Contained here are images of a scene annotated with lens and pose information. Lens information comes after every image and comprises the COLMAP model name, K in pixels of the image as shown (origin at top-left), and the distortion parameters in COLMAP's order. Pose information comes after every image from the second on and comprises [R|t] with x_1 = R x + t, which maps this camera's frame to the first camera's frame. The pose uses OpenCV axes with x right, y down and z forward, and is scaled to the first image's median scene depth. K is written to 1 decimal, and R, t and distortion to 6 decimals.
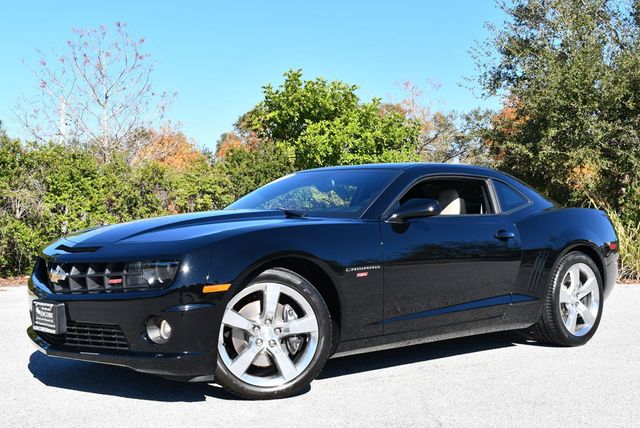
lens RADIAL K [[913.0, 0, 320.0], [0, 913.0, 214.0], [0, 0, 1]] dist [-0.039244, -0.034809]
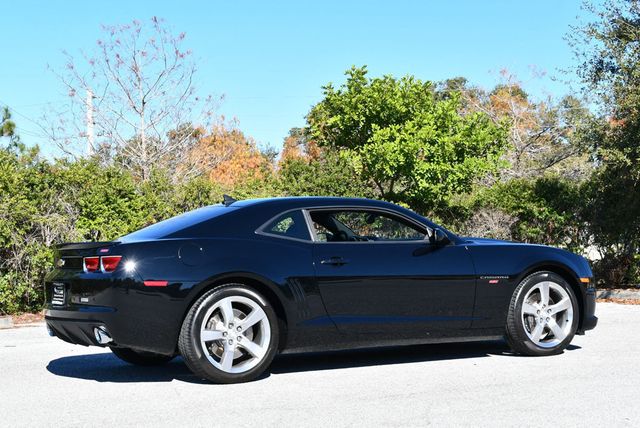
lens RADIAL K [[1198.7, 0, 319.2], [0, 1198.7, 229.2], [0, 0, 1]] dist [0.073951, -0.133188]
pose [[0.996005, -0.019433, -0.087159, 0.035574], [0.019487, 0.999810, -0.000236, -0.006285], [0.087147, -0.001463, 0.996194, -0.151449]]
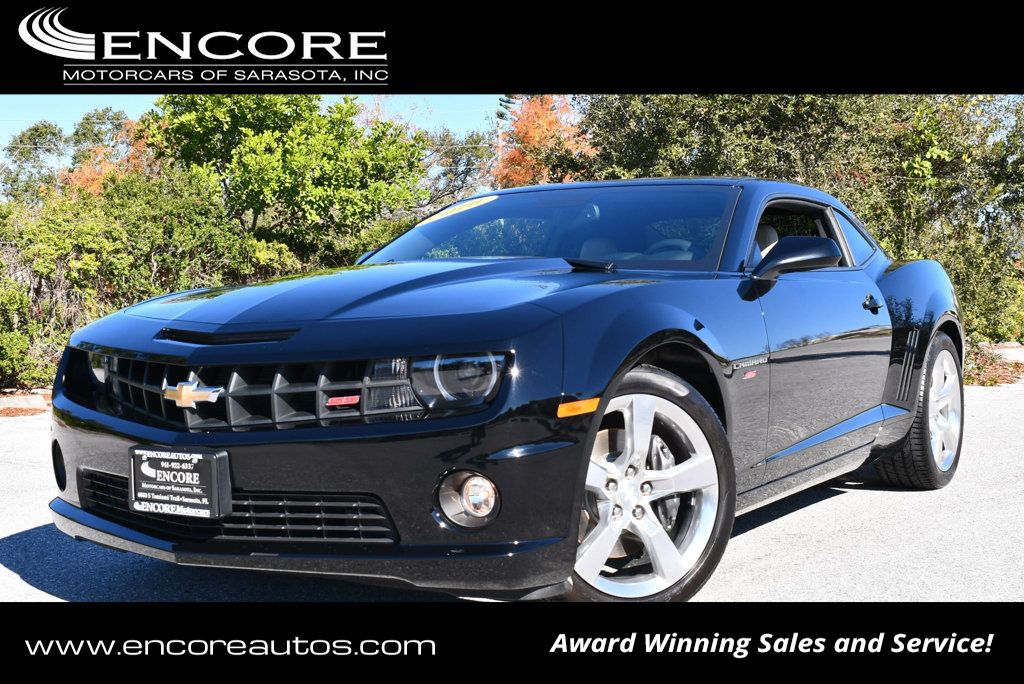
lens RADIAL K [[1392.9, 0, 512.0], [0, 1392.9, 342.0], [0, 0, 1]] dist [-0.019255, -0.069229]
pose [[0.964236, -0.019881, 0.264300, -0.103257], [0.010503, 0.999266, 0.036849, 0.005230], [-0.264839, -0.032755, 0.963736, 0.085299]]
